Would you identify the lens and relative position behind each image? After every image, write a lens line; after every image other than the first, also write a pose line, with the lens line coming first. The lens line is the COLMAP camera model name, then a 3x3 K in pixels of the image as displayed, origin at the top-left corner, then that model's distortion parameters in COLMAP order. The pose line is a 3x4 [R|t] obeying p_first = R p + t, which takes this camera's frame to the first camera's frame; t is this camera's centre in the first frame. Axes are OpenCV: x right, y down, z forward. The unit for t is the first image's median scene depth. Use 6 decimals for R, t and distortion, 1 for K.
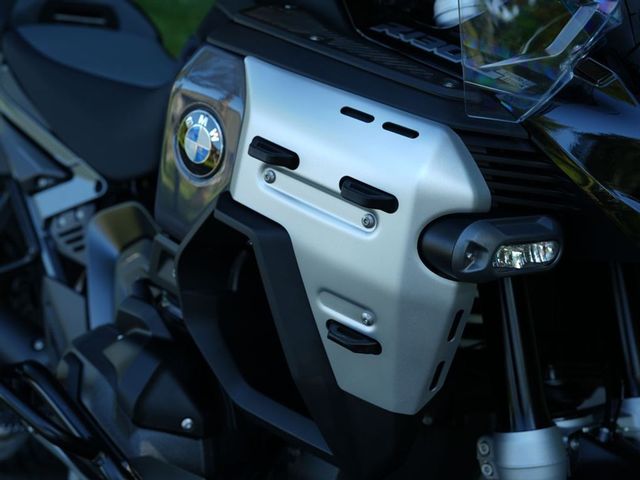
lens RADIAL K [[1004.9, 0, 320.0], [0, 1004.9, 240.0], [0, 0, 1]] dist [-0.110828, 1.048555]
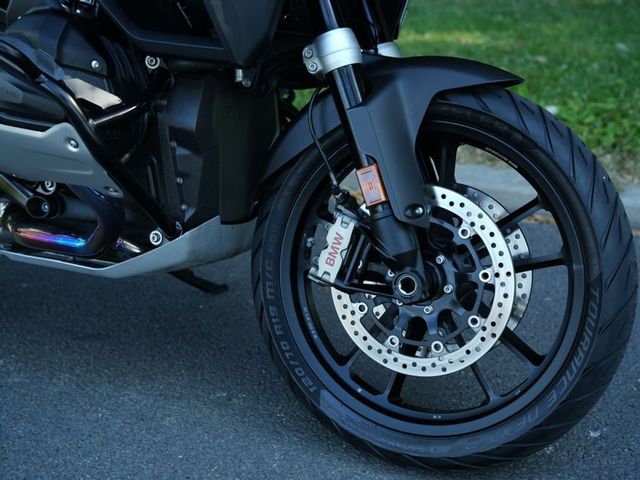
lens RADIAL K [[1004.9, 0, 320.0], [0, 1004.9, 240.0], [0, 0, 1]] dist [-0.110828, 1.048555]
pose [[0.899374, -0.112680, 0.422410, -0.521663], [0.151465, 0.986683, -0.059289, 0.619149], [-0.410104, 0.117304, 0.904464, -0.357590]]
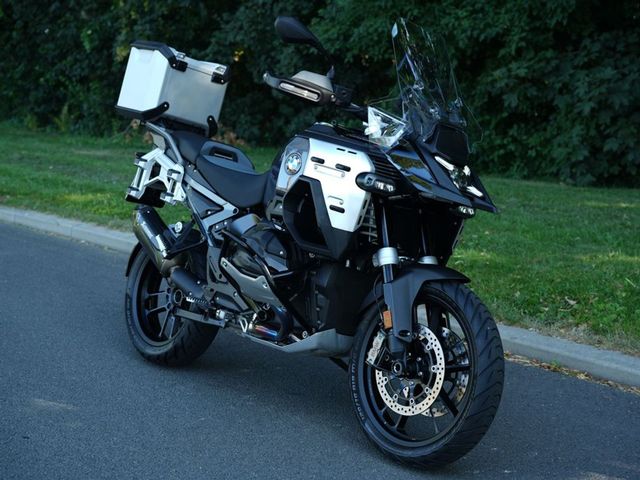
lens RADIAL K [[1004.9, 0, 320.0], [0, 1004.9, 240.0], [0, 0, 1]] dist [-0.110828, 1.048555]
pose [[0.998007, 0.058914, 0.022600, -0.097745], [-0.050604, 0.961225, -0.271083, 1.134587], [-0.037694, 0.269399, 0.962291, -2.339925]]
